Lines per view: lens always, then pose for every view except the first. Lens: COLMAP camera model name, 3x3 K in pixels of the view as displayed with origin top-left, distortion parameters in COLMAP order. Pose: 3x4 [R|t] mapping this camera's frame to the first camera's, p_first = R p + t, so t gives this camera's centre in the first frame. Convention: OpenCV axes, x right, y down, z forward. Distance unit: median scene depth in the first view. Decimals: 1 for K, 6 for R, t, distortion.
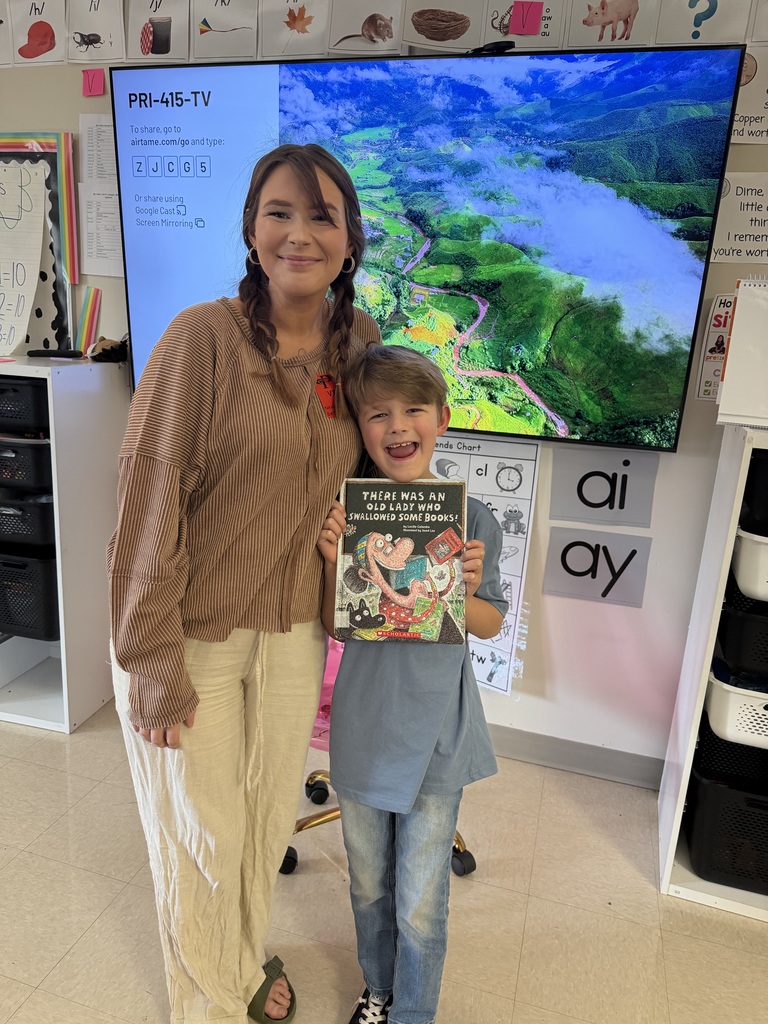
lens RADIAL K [[710.7, 0, 382.8], [0, 710.7, 515.2], [0, 0, 1]] dist [0.027702, -0.017590]
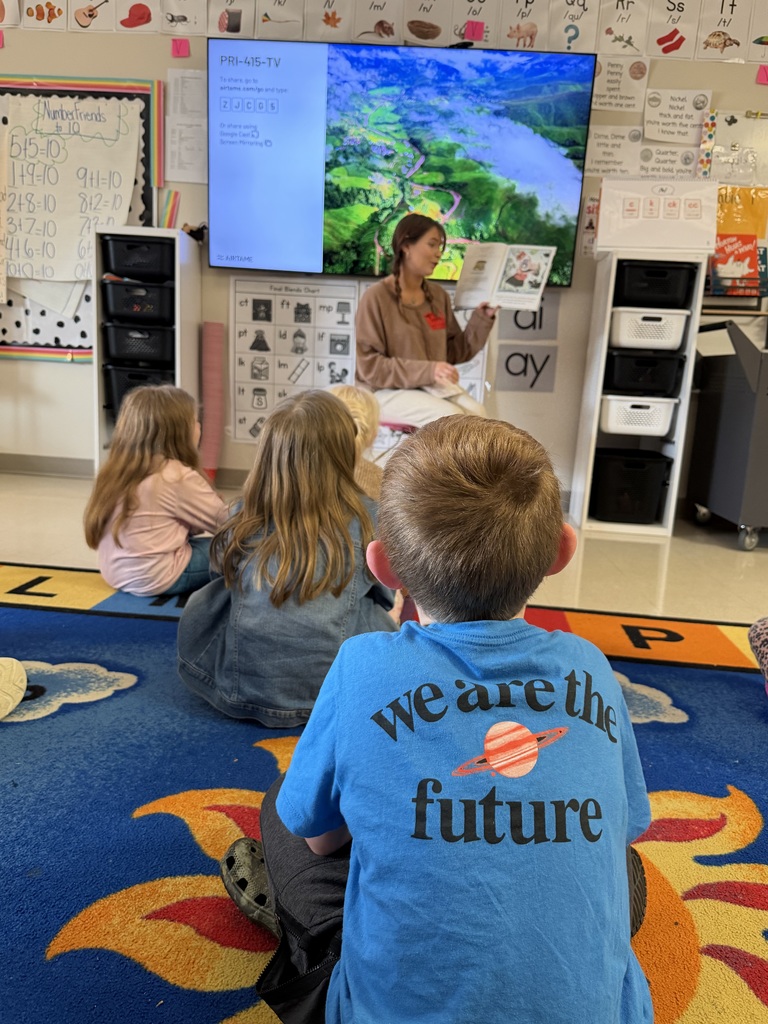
lens RADIAL K [[751.6, 0, 384.3], [0, 751.6, 510.3], [0, 0, 1]] dist [0.013714, -0.001268]
pose [[0.976634, -0.043827, 0.210395, -0.427925], [0.053531, 0.997738, -0.040650, 0.495500], [-0.208138, 0.050963, 0.976771, -0.637463]]
